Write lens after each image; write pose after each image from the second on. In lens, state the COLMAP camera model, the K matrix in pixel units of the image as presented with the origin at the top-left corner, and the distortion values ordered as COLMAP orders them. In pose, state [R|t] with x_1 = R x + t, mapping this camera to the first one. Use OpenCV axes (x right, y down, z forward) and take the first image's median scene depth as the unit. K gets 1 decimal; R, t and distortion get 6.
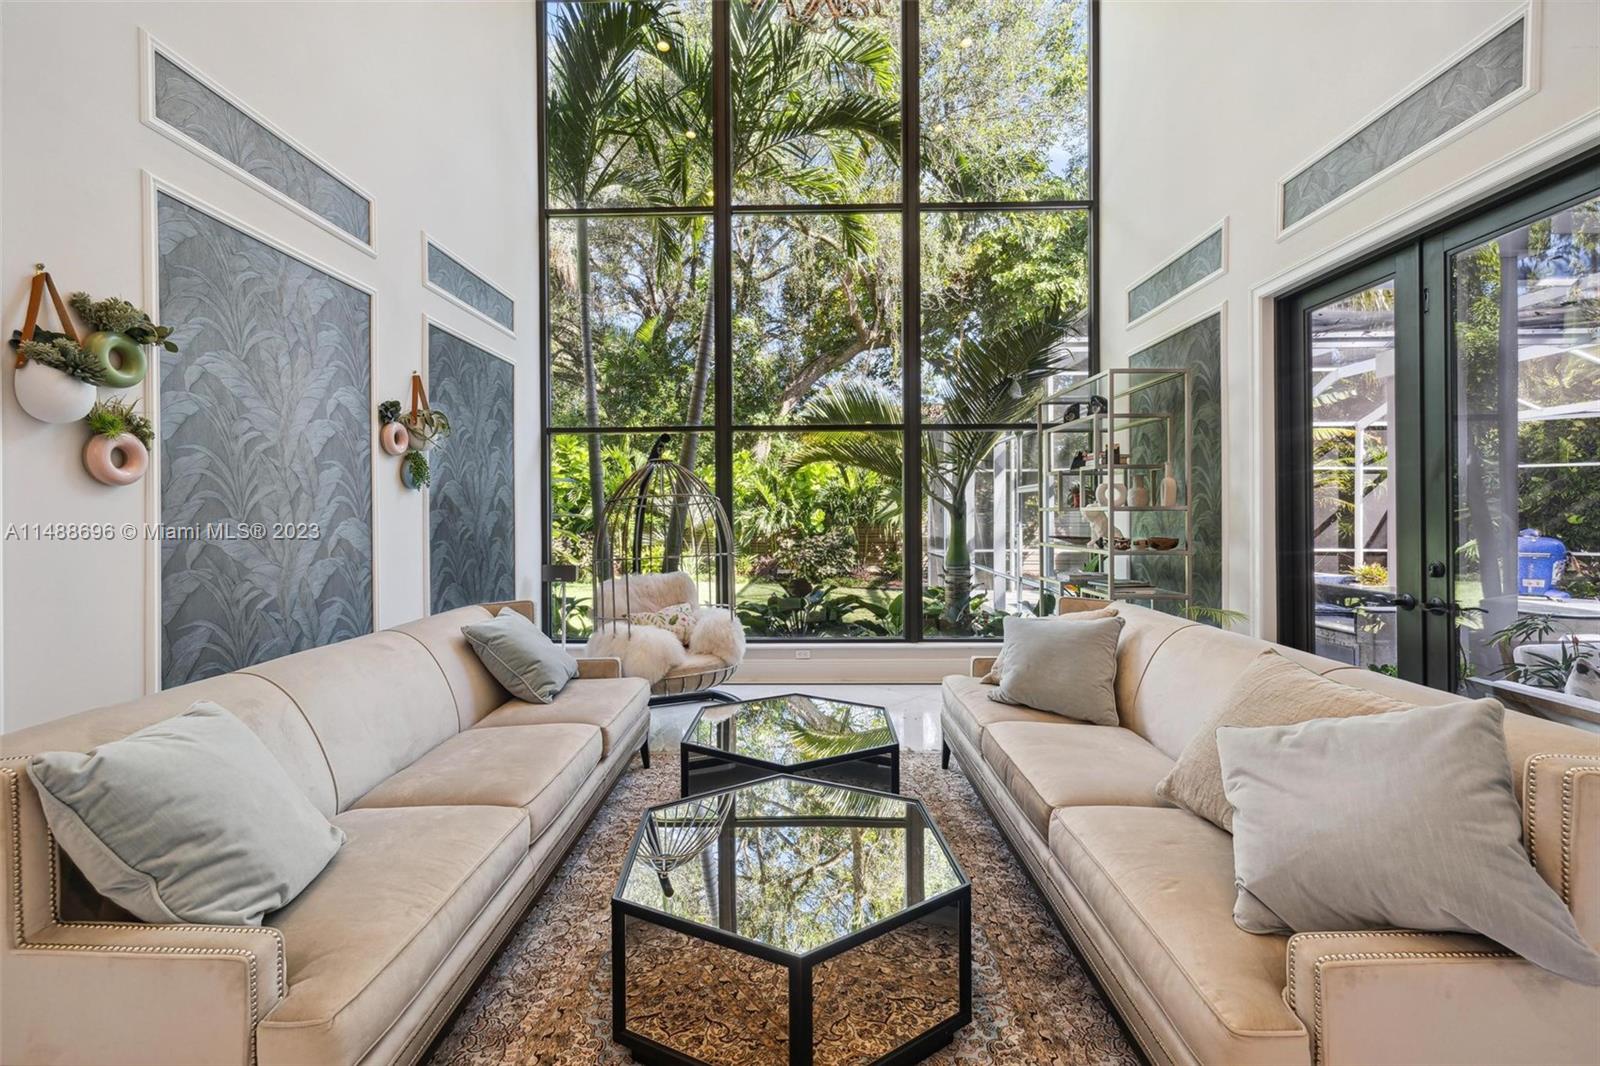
lens RADIAL K [[691.1, 0, 799.7], [0, 691.1, 517.8], [0, 0, 1]] dist [0.000890, 0.000122]
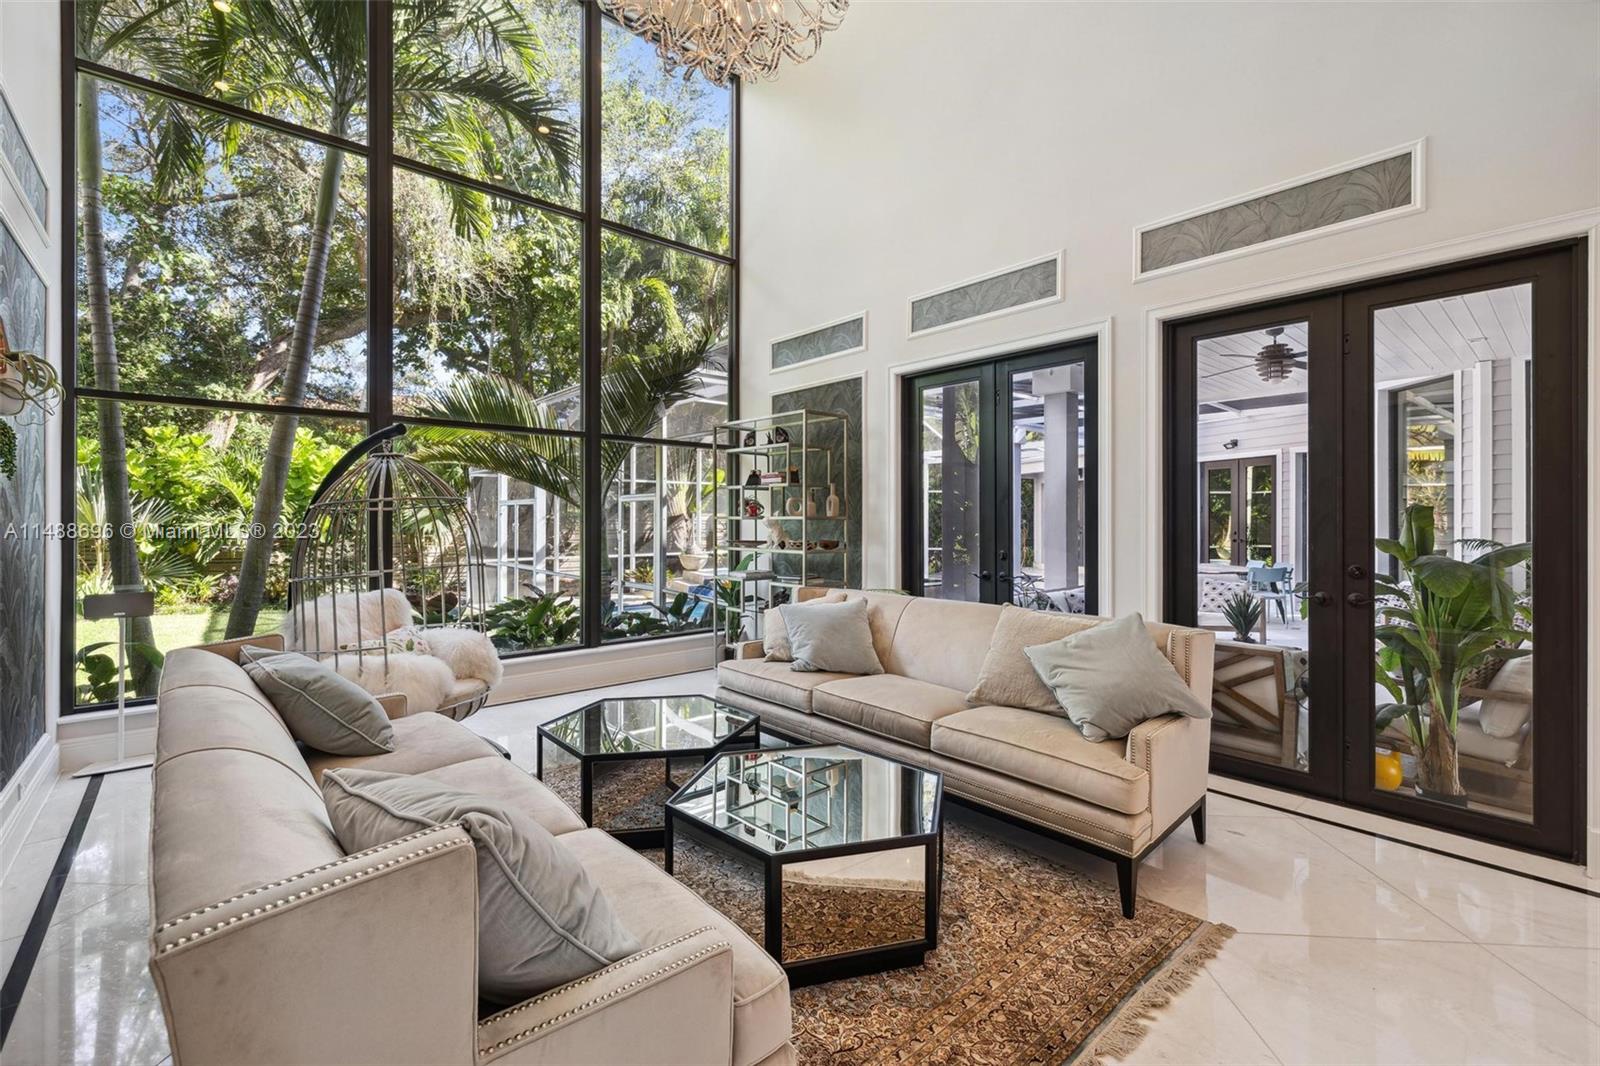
lens RADIAL K [[691.1, 0, 822.0], [0, 691.1, 520.0], [0, 0, 1]] dist [0.000890, 0.000122]
pose [[0.728069, 0.007737, 0.685461, -0.387189], [-0.002277, 0.999958, -0.008868, 0.001504], [-0.685500, 0.004896, 0.728056, 0.041090]]
